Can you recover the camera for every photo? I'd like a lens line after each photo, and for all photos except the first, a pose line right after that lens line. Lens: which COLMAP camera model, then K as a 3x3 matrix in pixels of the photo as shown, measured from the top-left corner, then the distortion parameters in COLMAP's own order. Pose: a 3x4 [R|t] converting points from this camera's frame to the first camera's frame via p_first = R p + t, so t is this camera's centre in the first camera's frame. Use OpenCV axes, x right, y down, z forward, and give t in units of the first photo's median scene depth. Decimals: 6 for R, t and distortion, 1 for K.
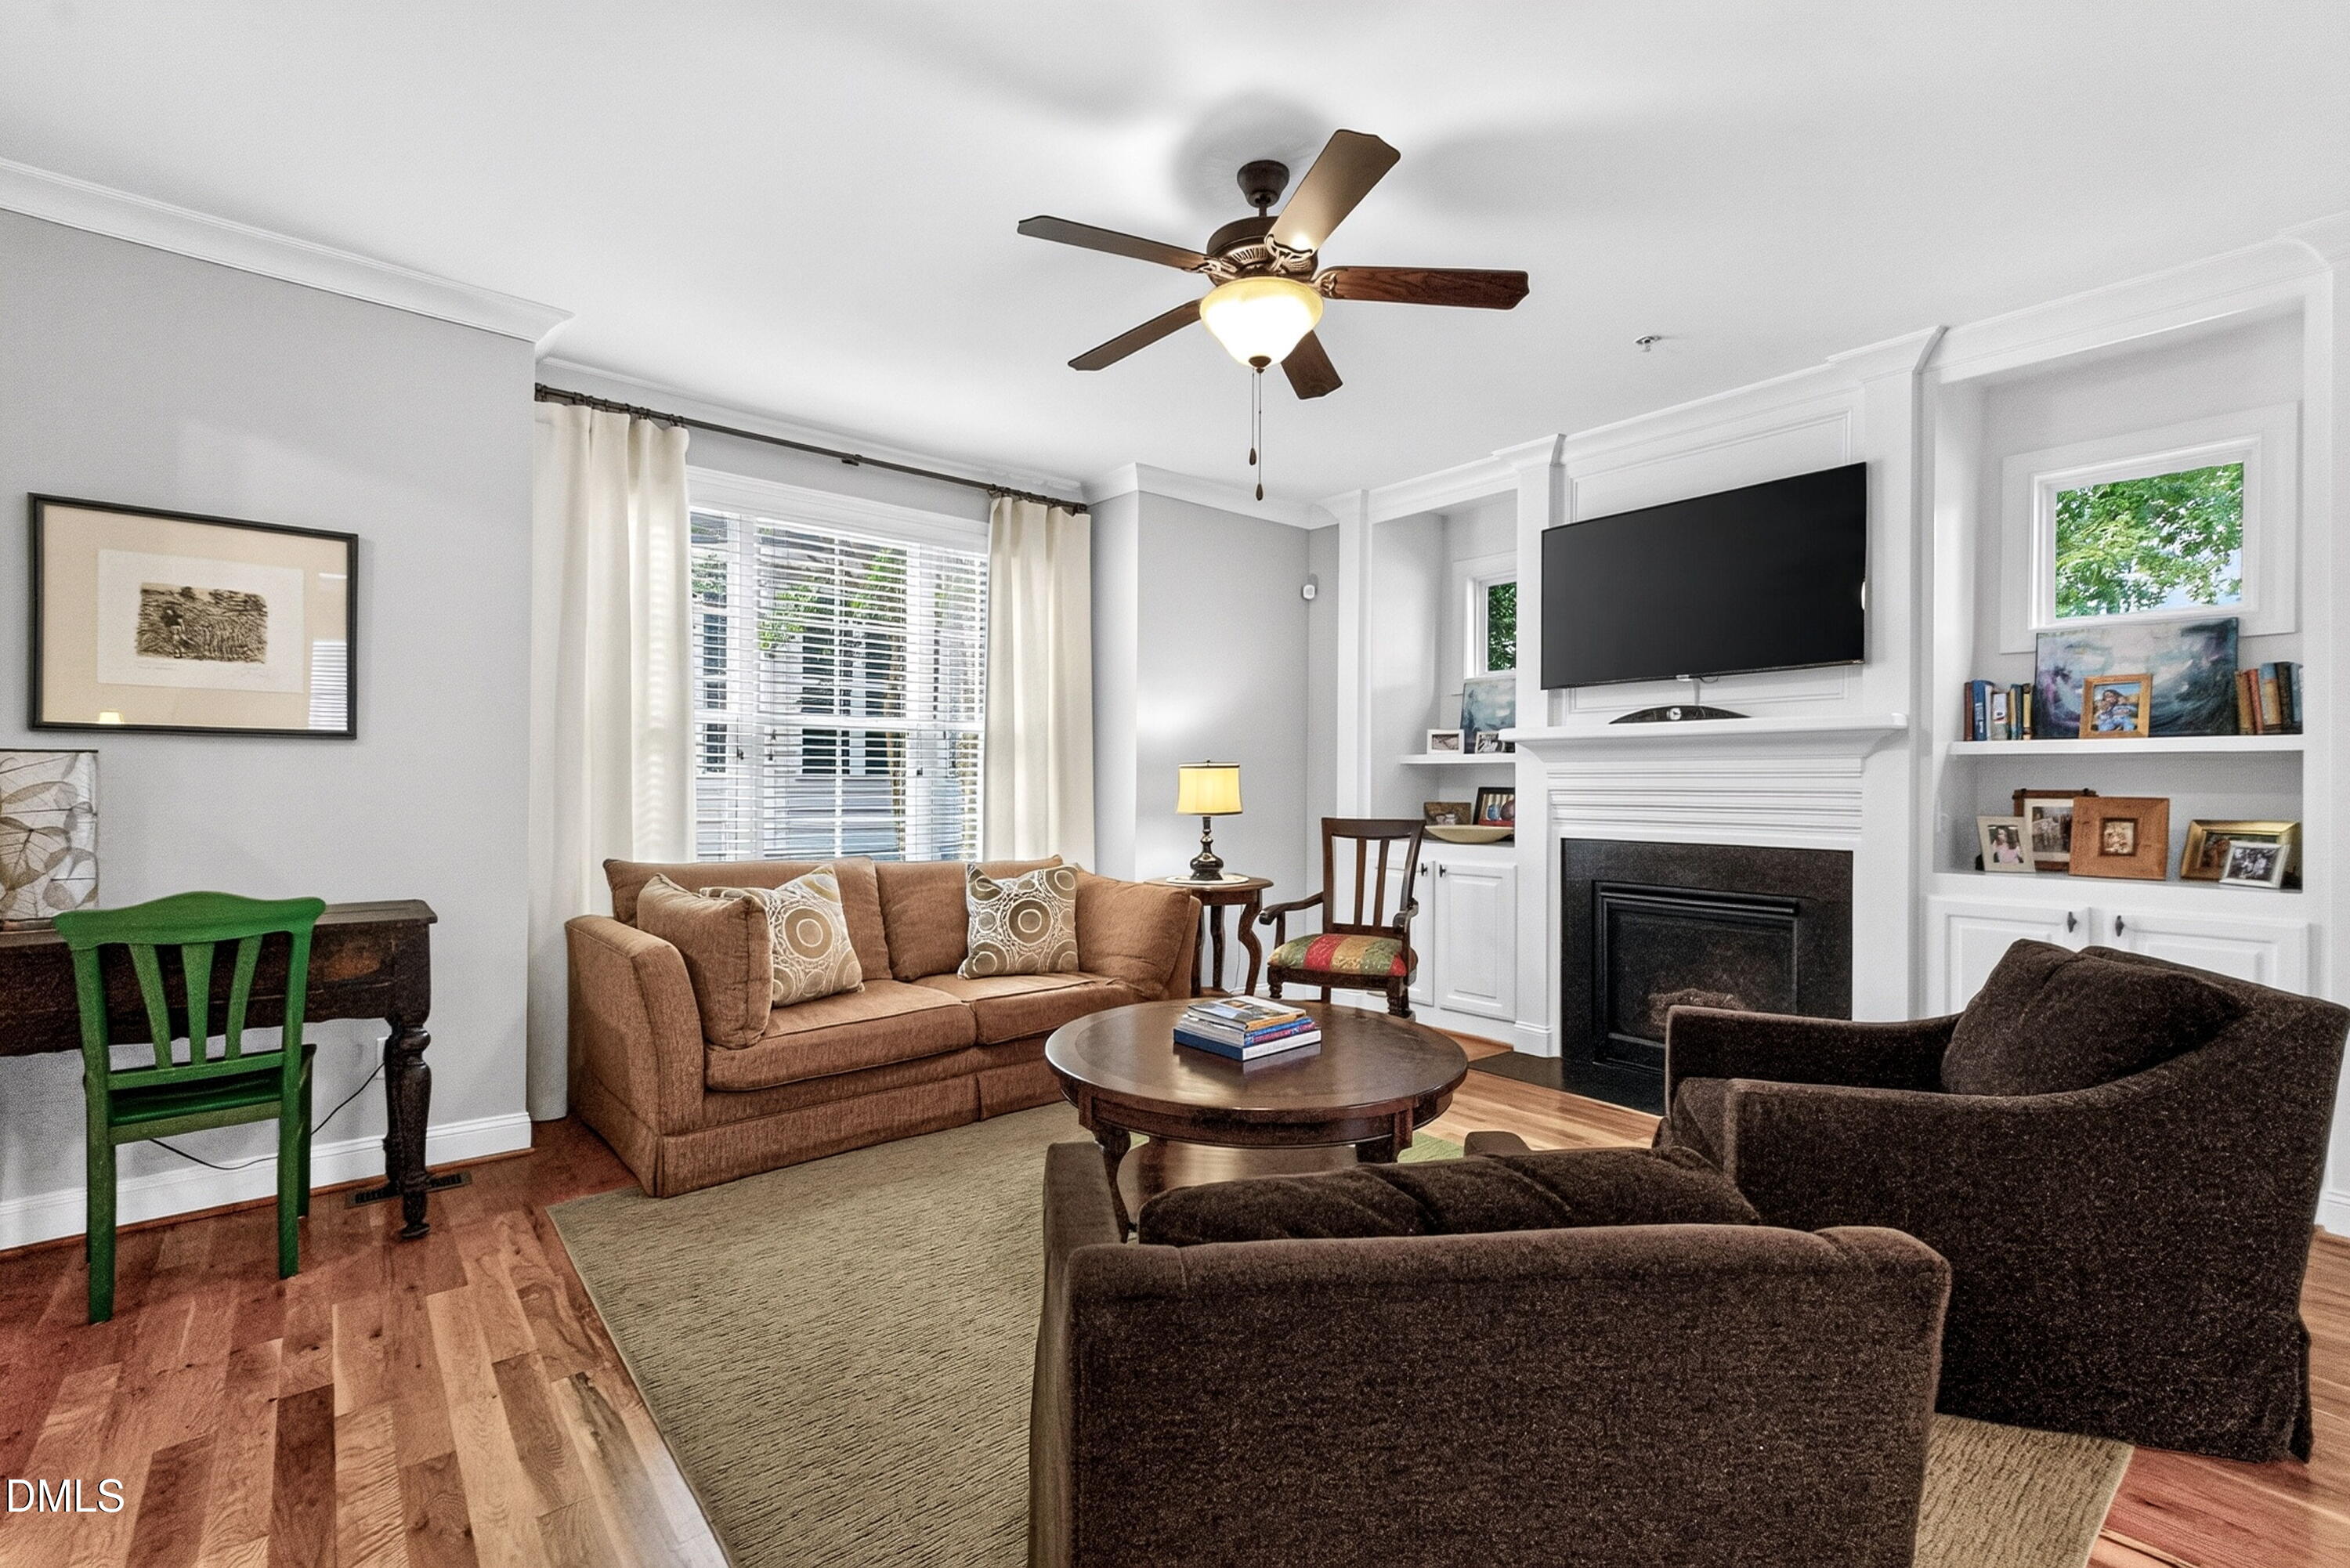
lens RADIAL K [[1026.8, 0, 1229.4], [0, 1026.8, 782.3], [0, 0, 1]] dist [0.010232, 0.000093]
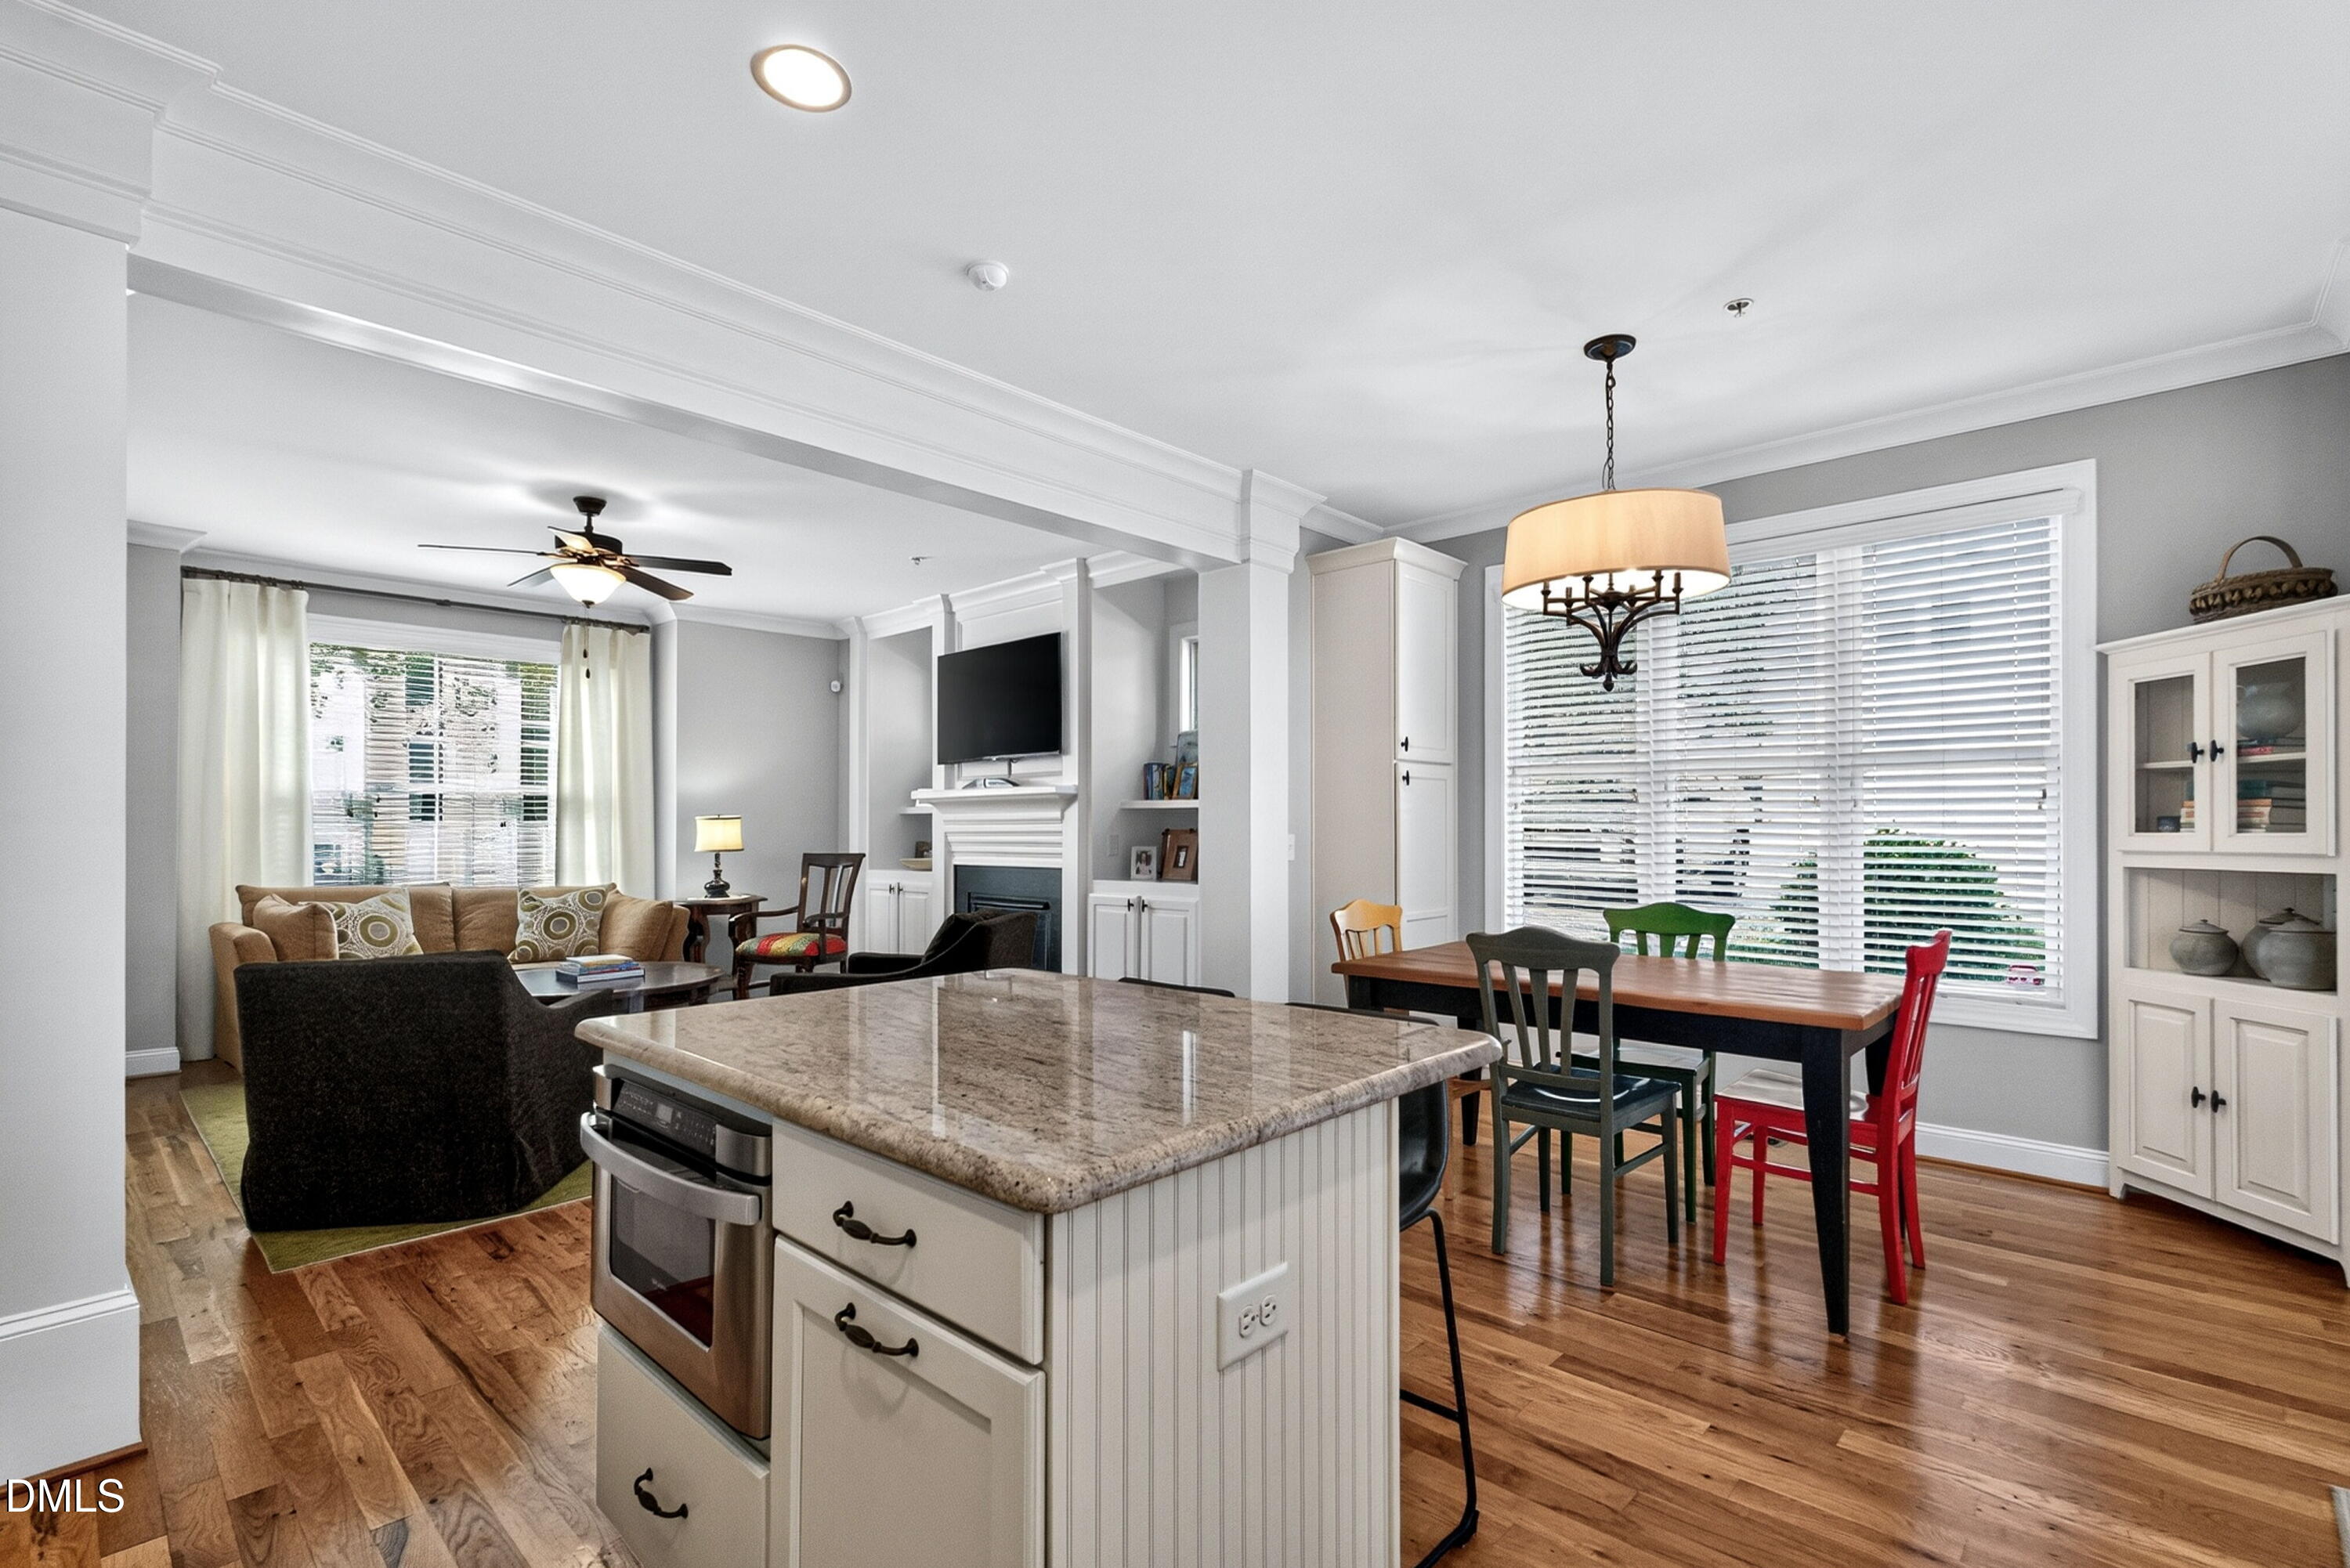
lens RADIAL K [[1092.4, 0, 1217.3], [0, 1092.4, 820.3], [0, 0, 1]] dist [0.000393, 0.000202]
pose [[0.995013, -0.009494, 0.099296, 0.634514], [0.009808, 0.999948, -0.002670, -0.002168], [-0.099266, 0.003631, 0.995054, -0.700965]]
